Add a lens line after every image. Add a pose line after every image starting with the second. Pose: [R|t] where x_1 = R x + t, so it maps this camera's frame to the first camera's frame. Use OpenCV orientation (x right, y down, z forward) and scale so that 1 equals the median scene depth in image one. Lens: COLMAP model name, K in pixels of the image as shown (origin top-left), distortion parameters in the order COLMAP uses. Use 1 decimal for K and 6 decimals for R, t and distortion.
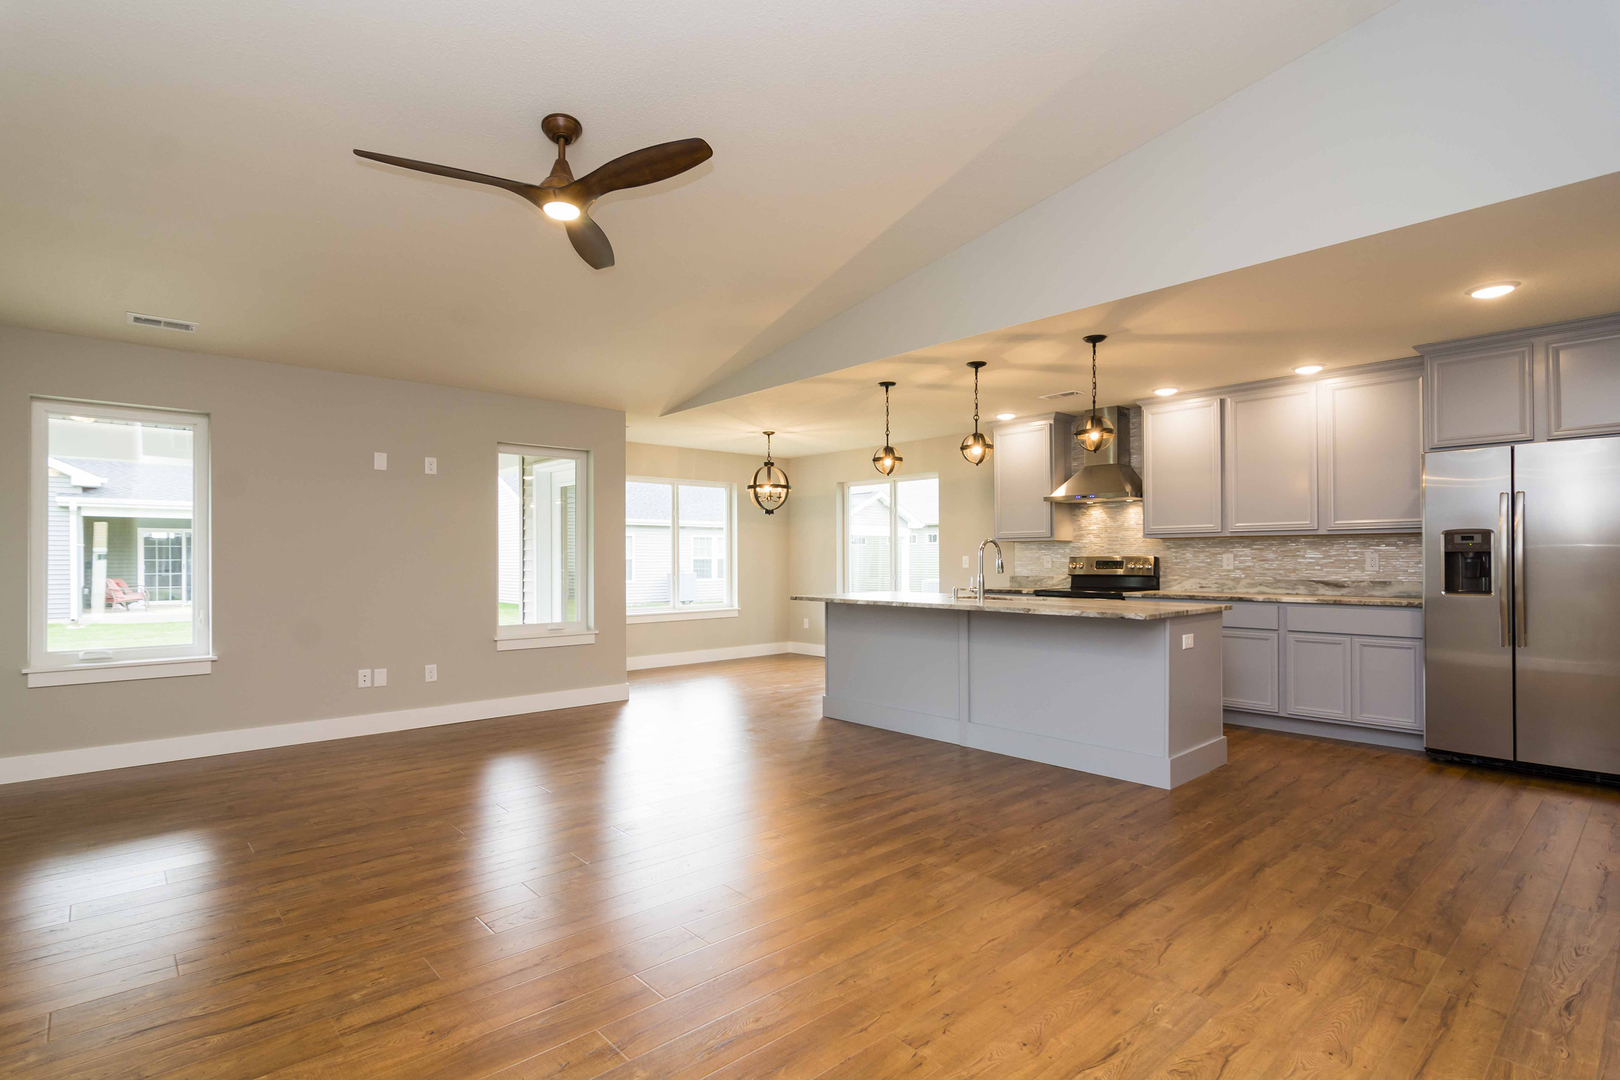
lens RADIAL K [[809.9, 0, 810.5], [0, 809.9, 552.7], [0, 0, 1]] dist [0.000268, 0.002777]
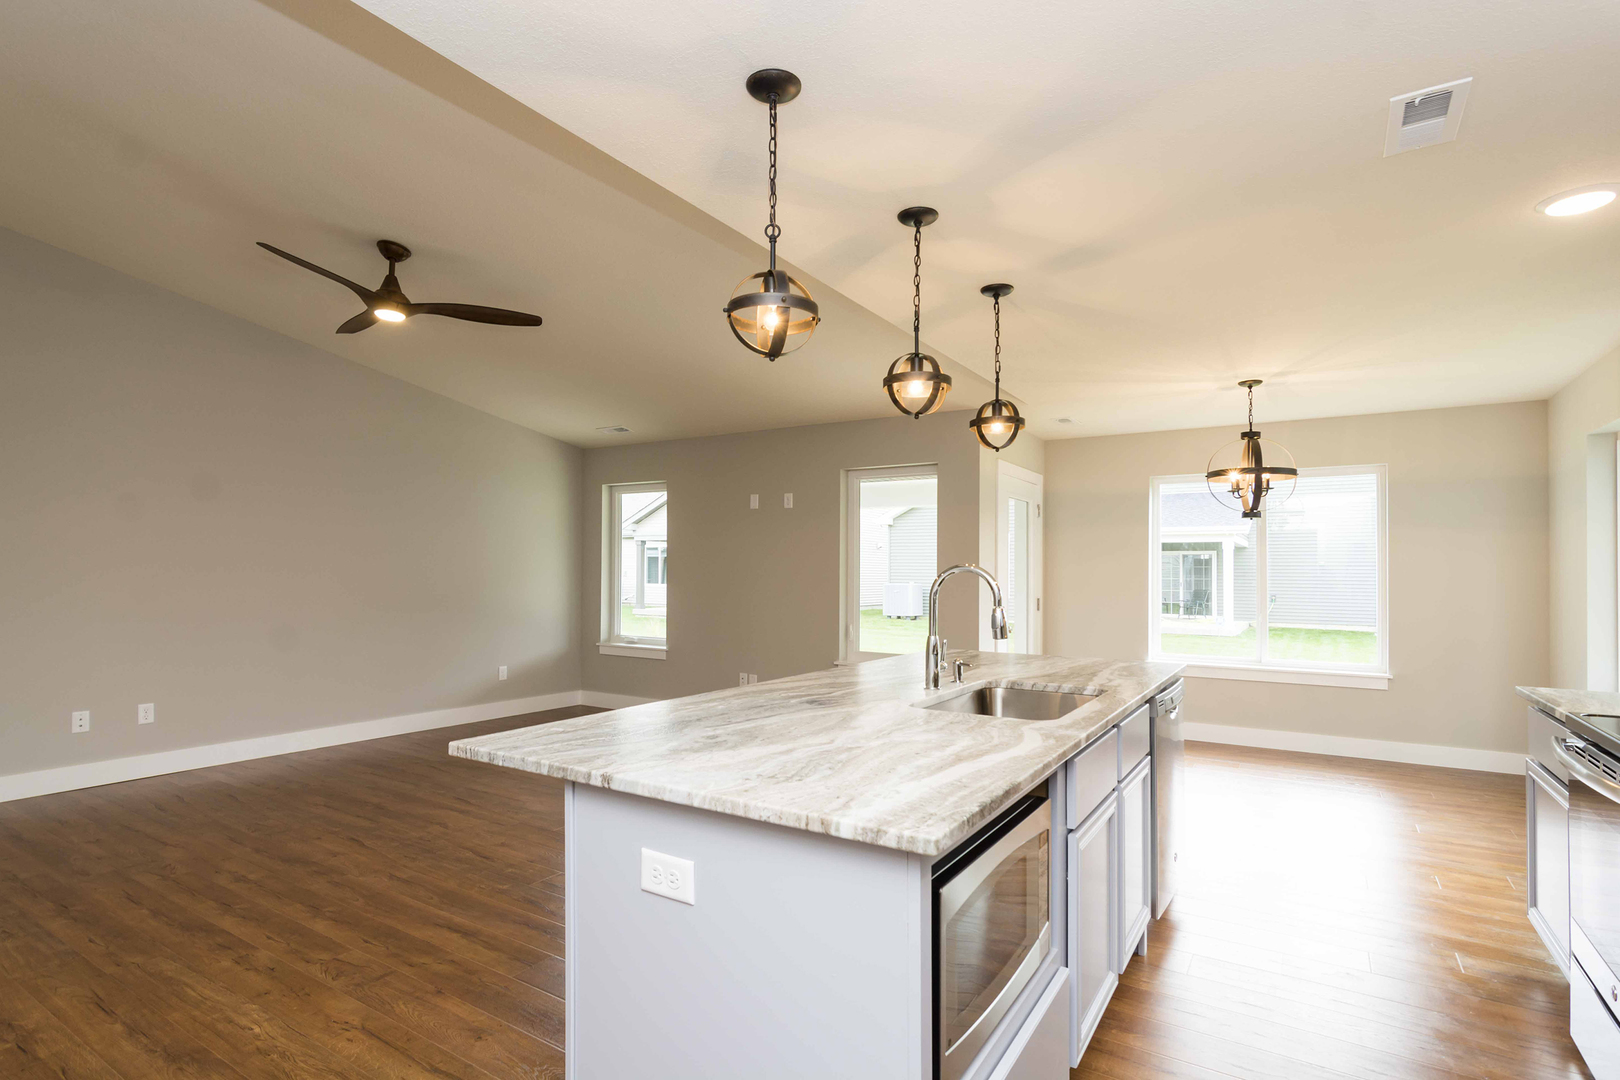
lens RADIAL K [[809.9, 0, 810.5], [0, 809.9, 552.7], [0, 0, 1]] dist [0.000268, 0.002777]
pose [[0.248296, -0.017862, -0.968519, 0.559078], [-0.003110, 0.999810, -0.019237, -0.012152], [0.968679, 0.007789, 0.248194, 0.670768]]
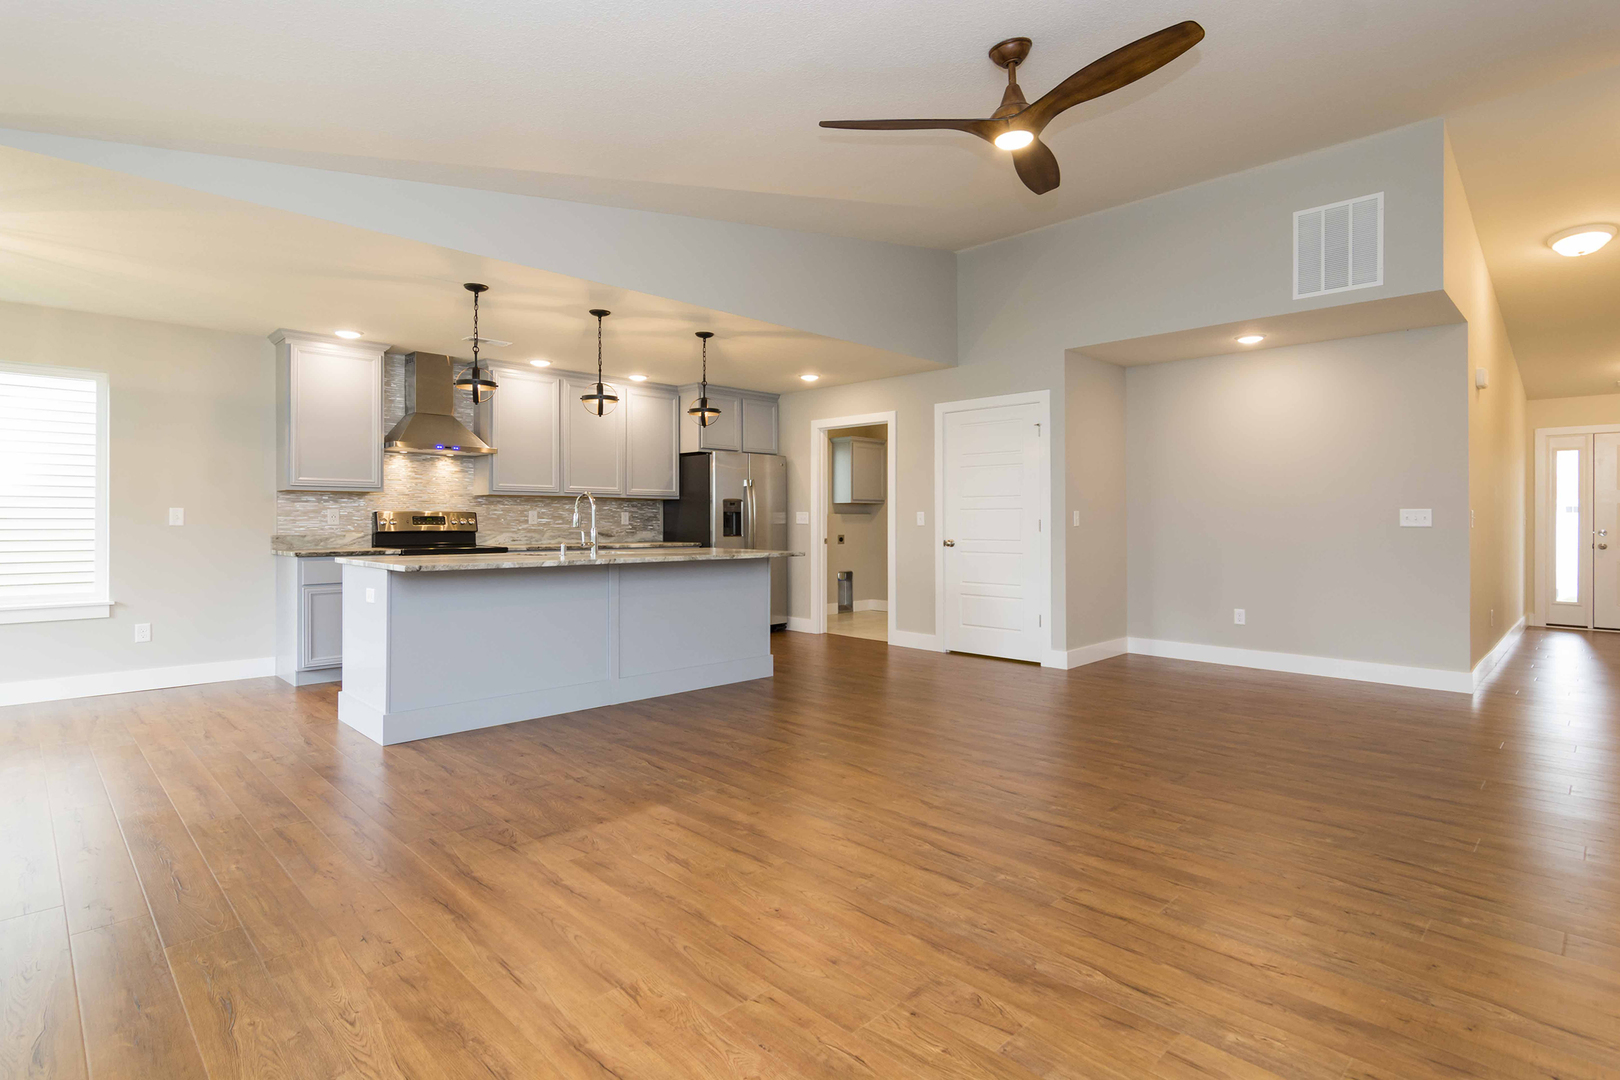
lens RADIAL K [[798.8, 0, 801.1], [0, 798.8, 524.6], [0, 0, 1]] dist [0.001887, 0.001110]
pose [[-0.010912, -0.000698, 0.999940, -0.622363], [-0.011414, 0.999935, 0.000574, 0.015957], [-0.999875, -0.011407, -0.010920, 0.639178]]
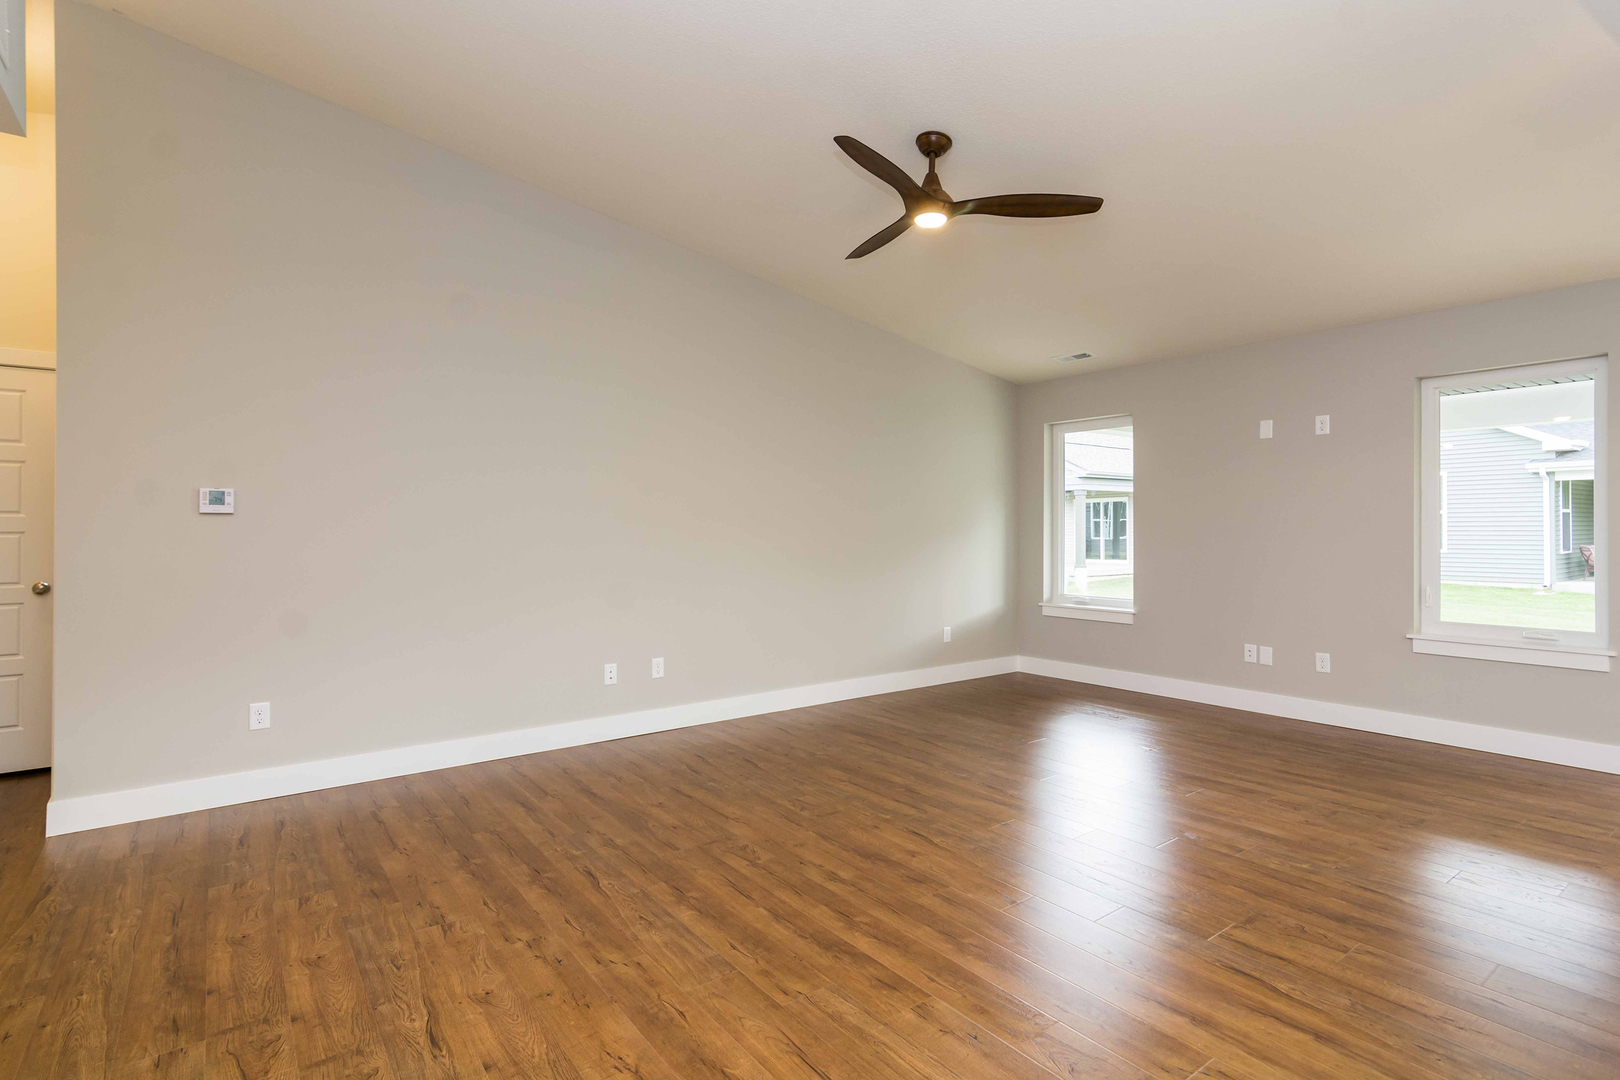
lens RADIAL K [[811.9, 0, 813.5], [0, 811.9, 506.6], [0, 0, 1]] dist [-0.000975, -0.000080]
pose [[-0.105516, -0.021833, -0.994178, 0.412076], [0.012657, 0.999648, -0.023296, -0.005642], [0.994337, -0.015041, -0.105203, 0.487272]]
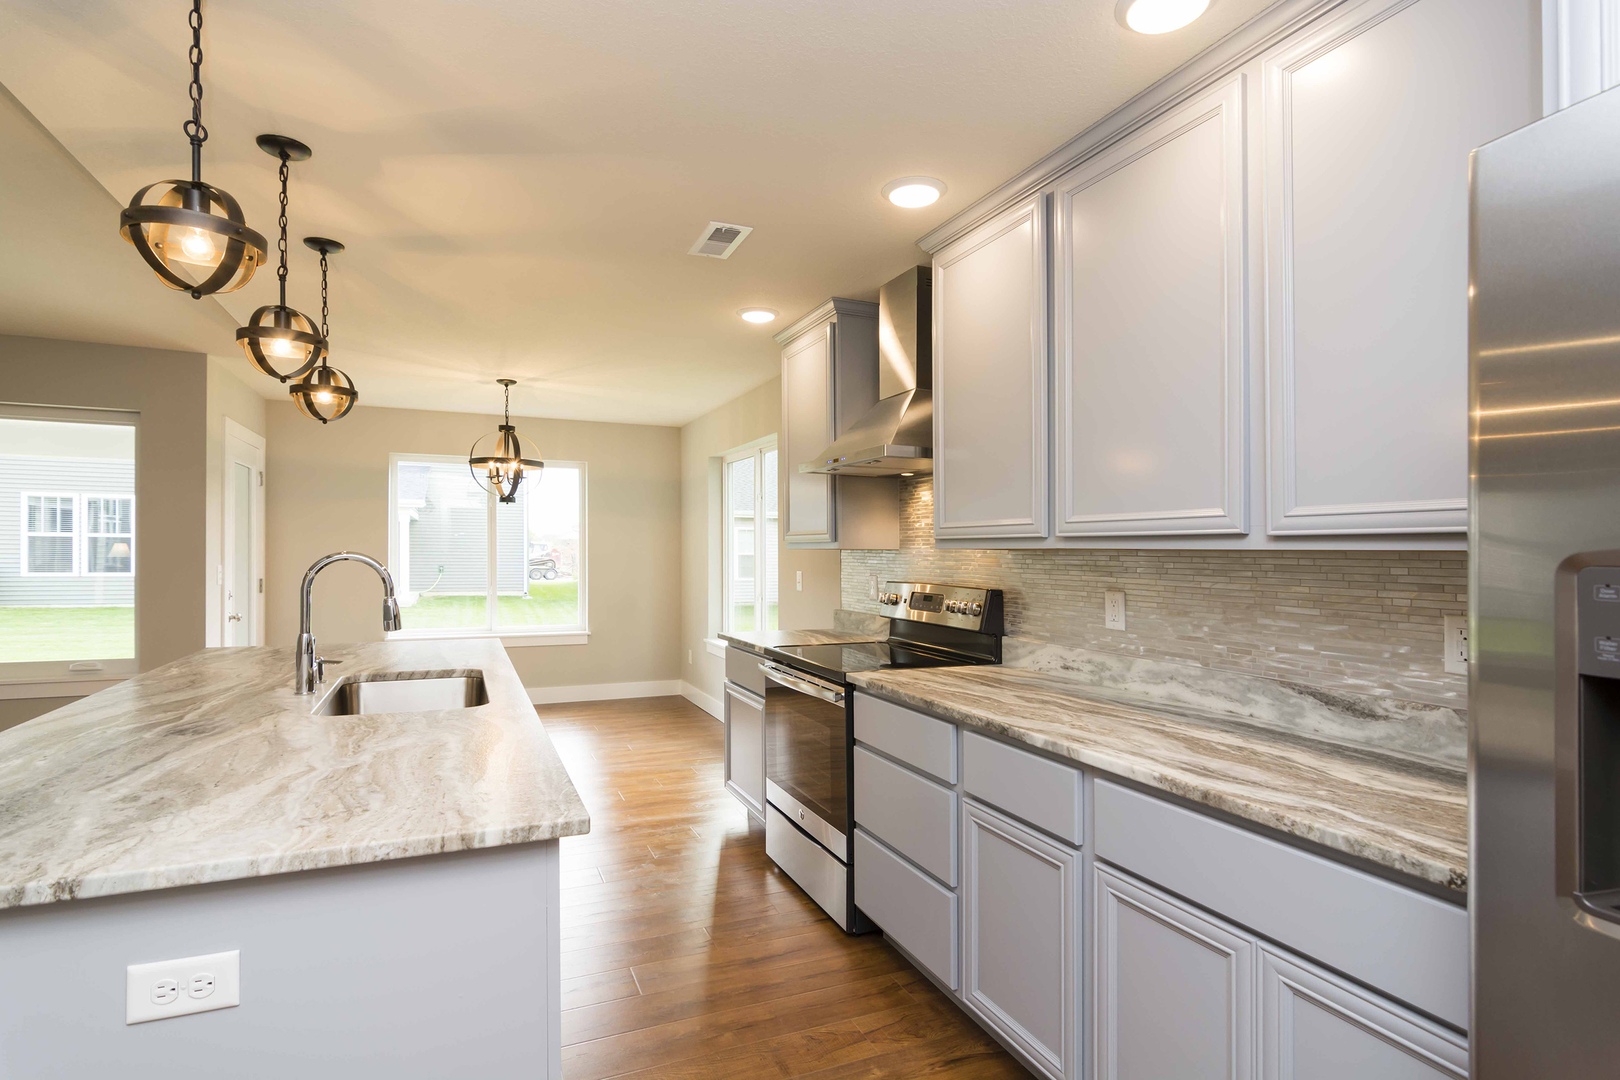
lens RADIAL K [[798.8, 0, 801.1], [0, 798.8, 524.6], [0, 0, 1]] dist [0.001887, 0.001110]
pose [[0.936998, 0.002305, -0.349327, 0.512744], [-0.011778, 0.999618, -0.024996, -0.019647], [0.349136, 0.027535, 0.936667, 0.581809]]
